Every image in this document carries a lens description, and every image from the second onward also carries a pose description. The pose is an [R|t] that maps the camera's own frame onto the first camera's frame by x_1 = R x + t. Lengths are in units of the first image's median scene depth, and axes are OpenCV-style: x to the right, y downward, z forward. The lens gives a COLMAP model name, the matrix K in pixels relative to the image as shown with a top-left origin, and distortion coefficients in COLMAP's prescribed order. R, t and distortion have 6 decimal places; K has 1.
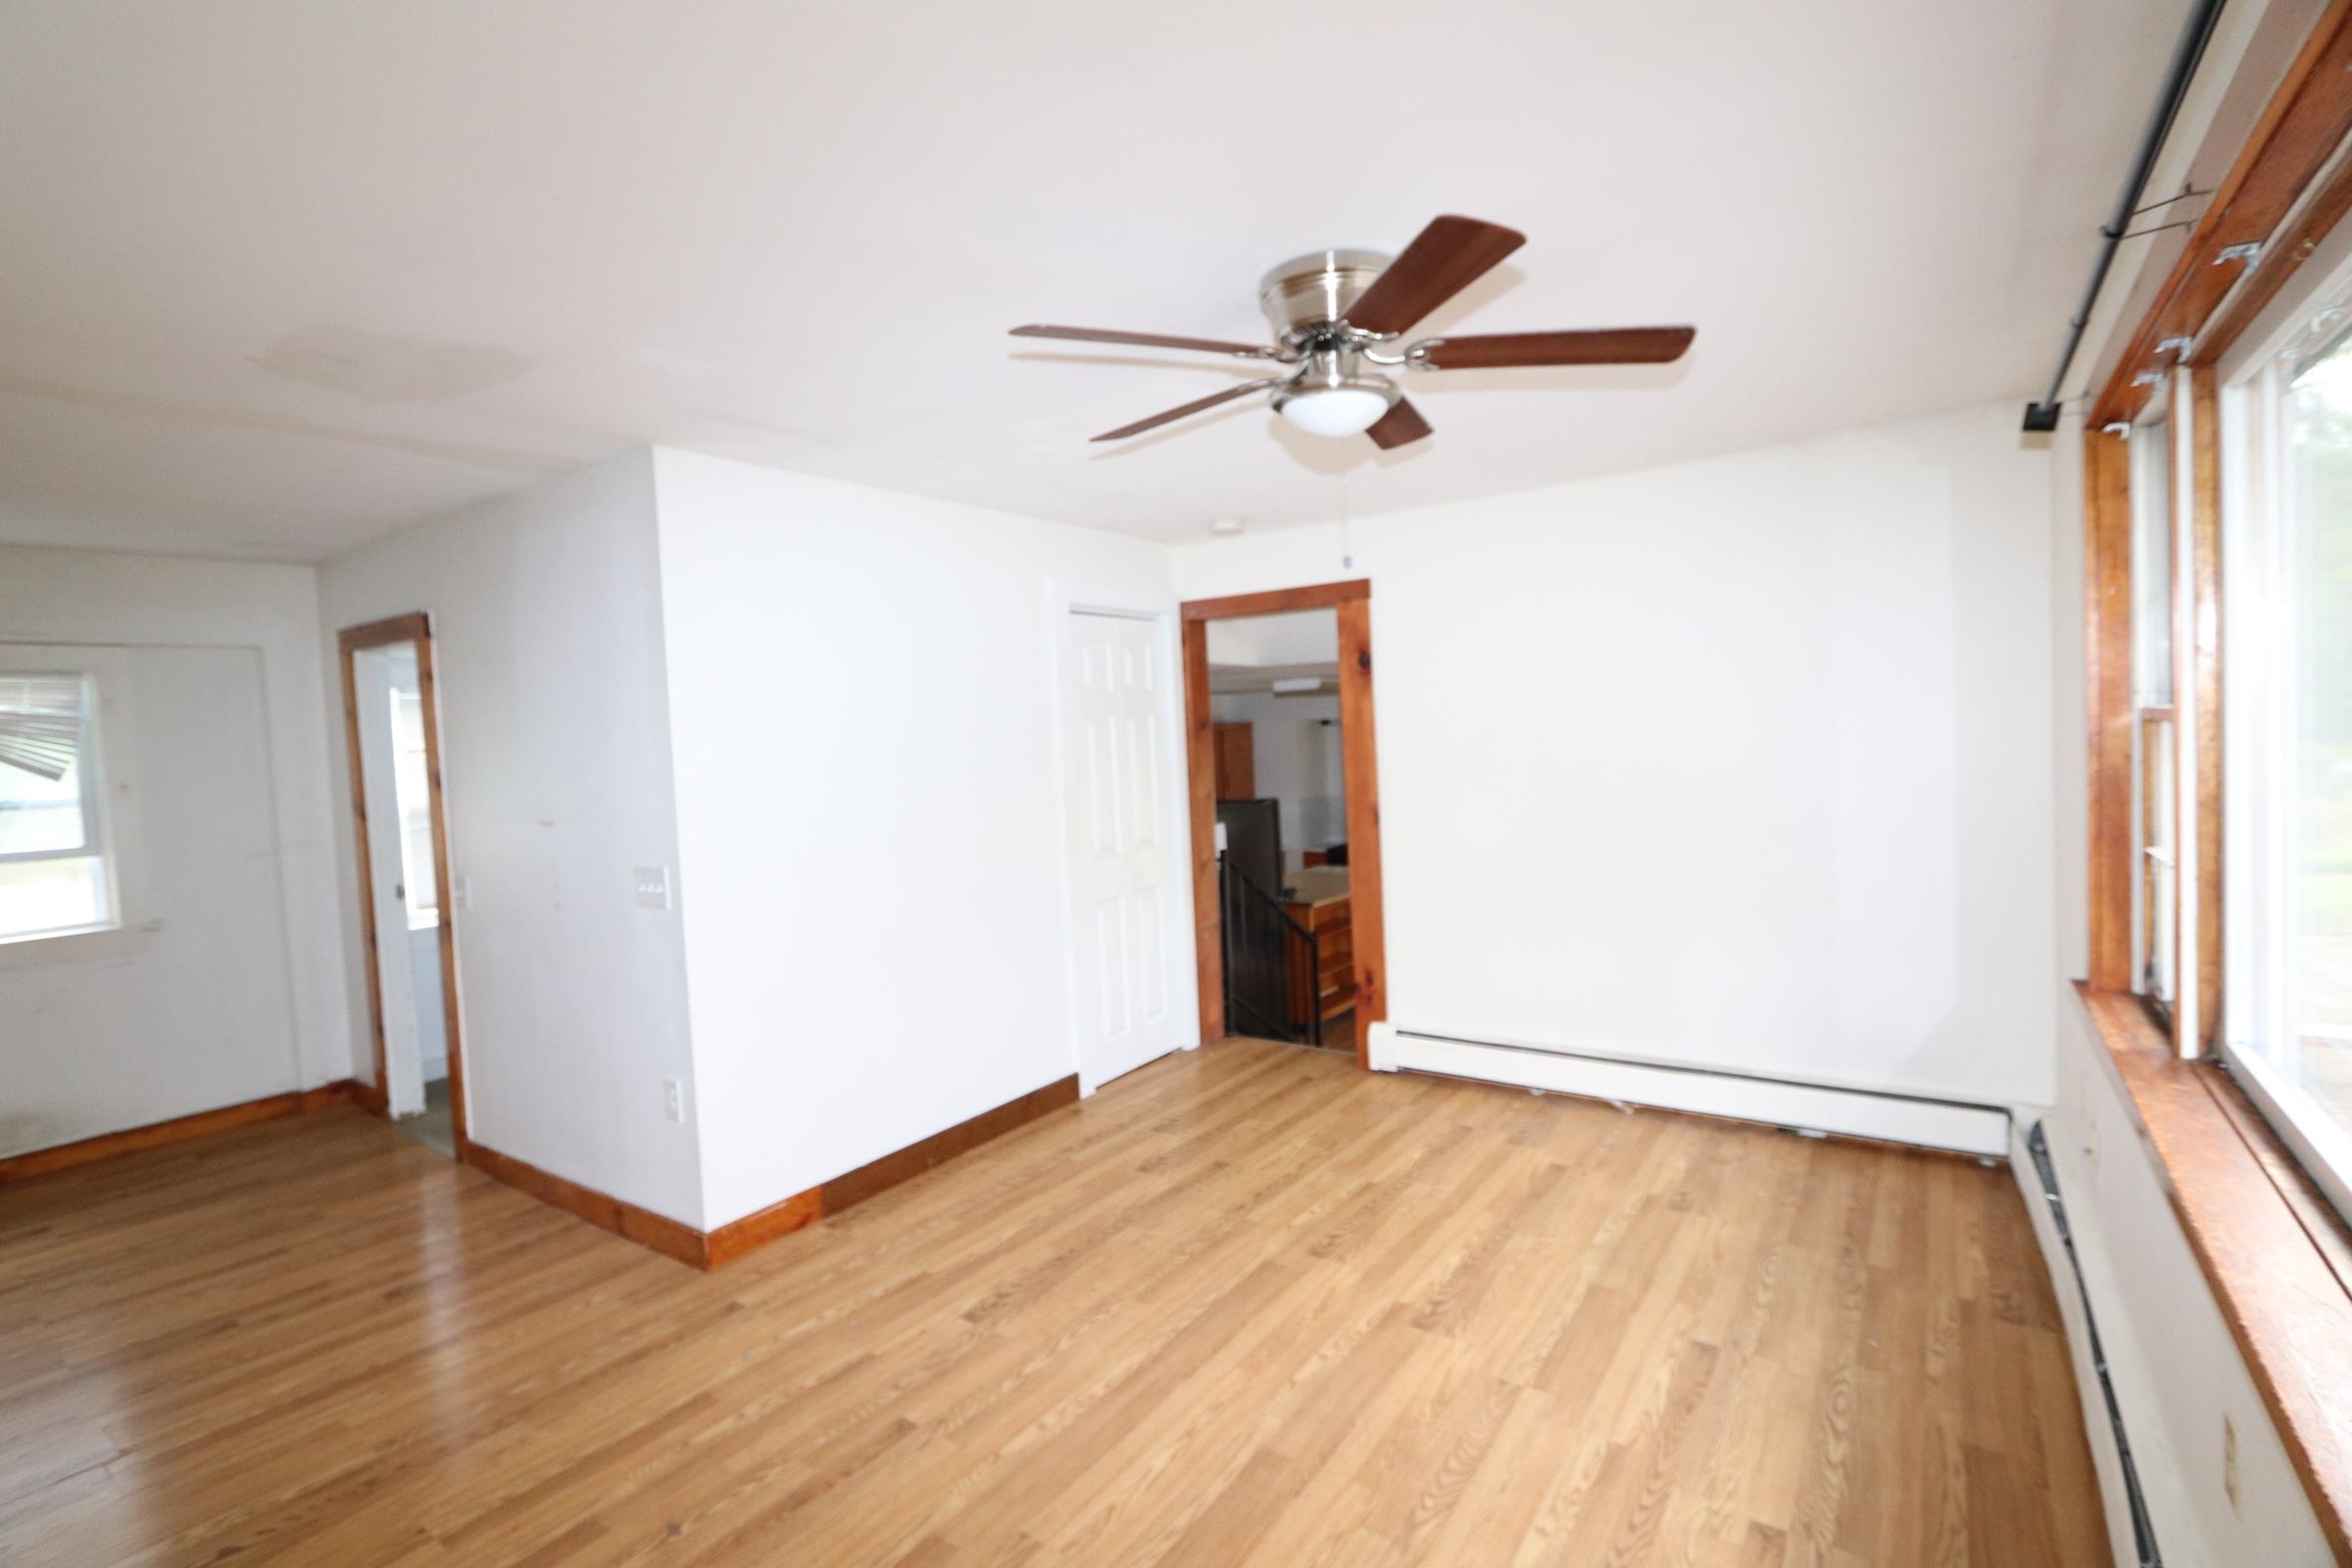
lens RADIAL K [[1080.9, 0, 1169.1], [0, 1080.9, 794.4], [0, 0, 1]] dist [-0.013609, -0.000565]
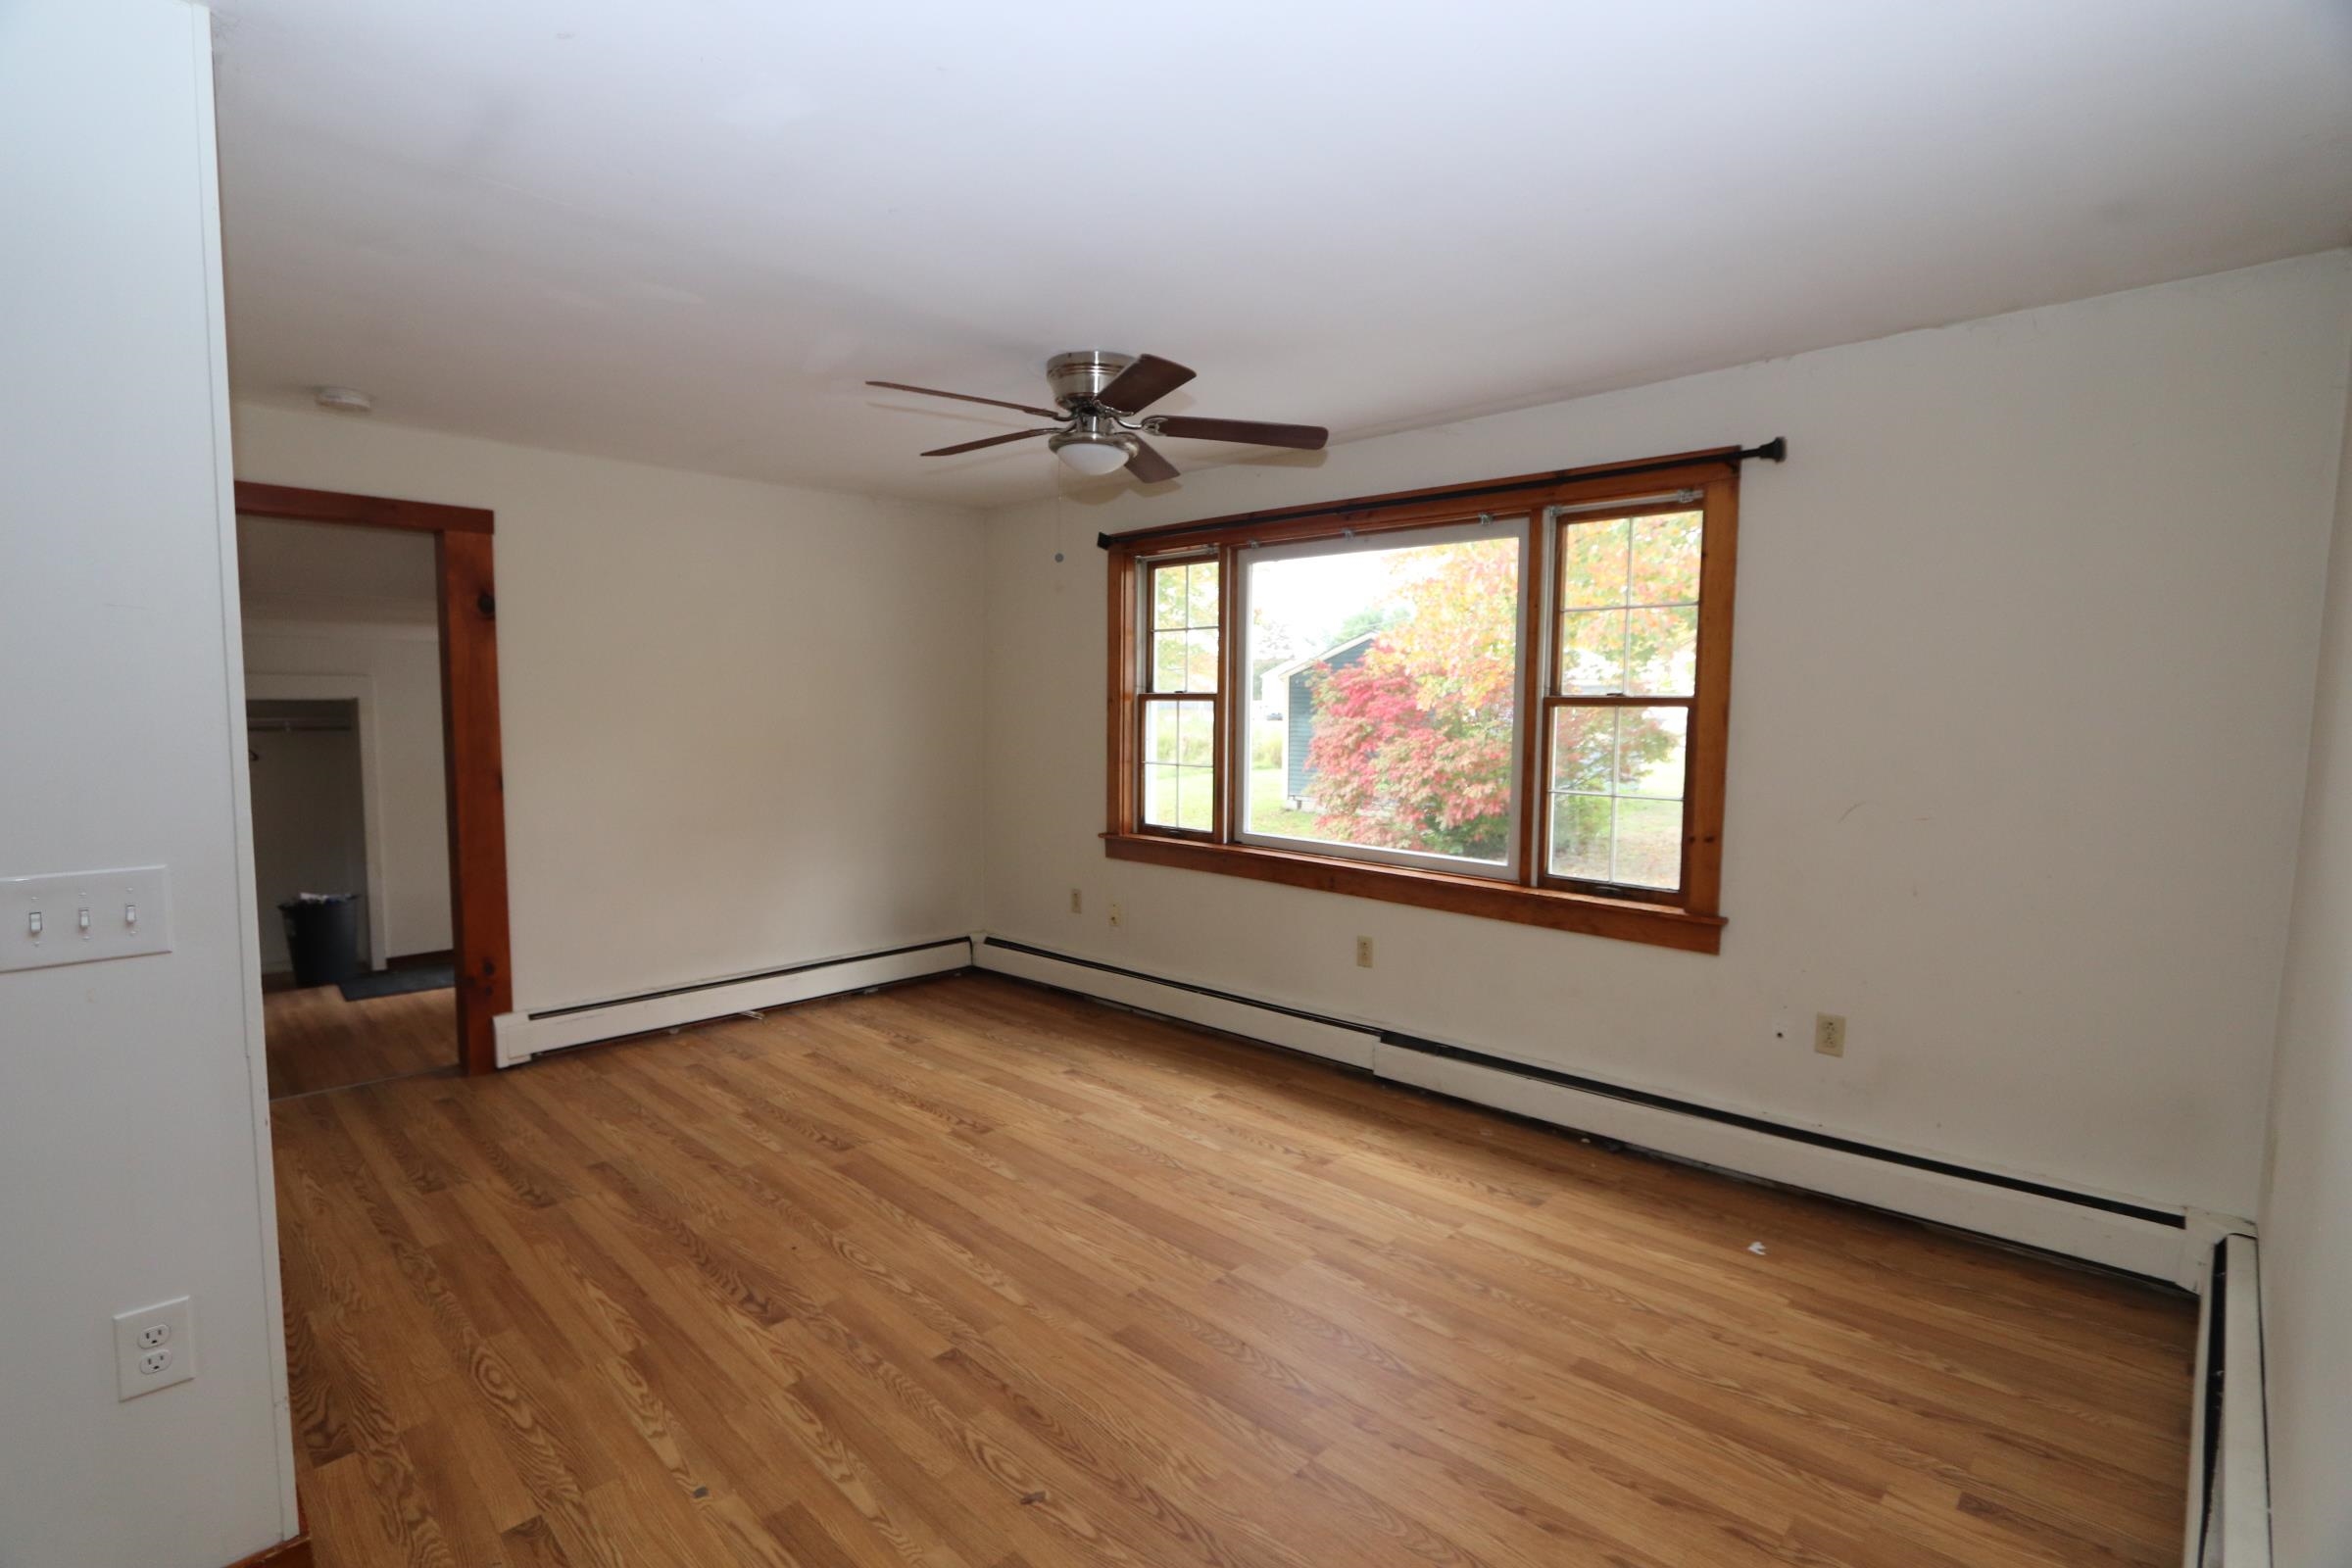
lens RADIAL K [[1080.9, 0, 1174.2], [0, 1080.9, 775.4], [0, 0, 1]] dist [-0.013609, -0.000565]
pose [[0.130682, -0.013565, 0.991332, -0.839569], [0.037889, 0.999244, 0.008678, 0.040943], [-0.990700, 0.036426, 0.131097, 0.460670]]
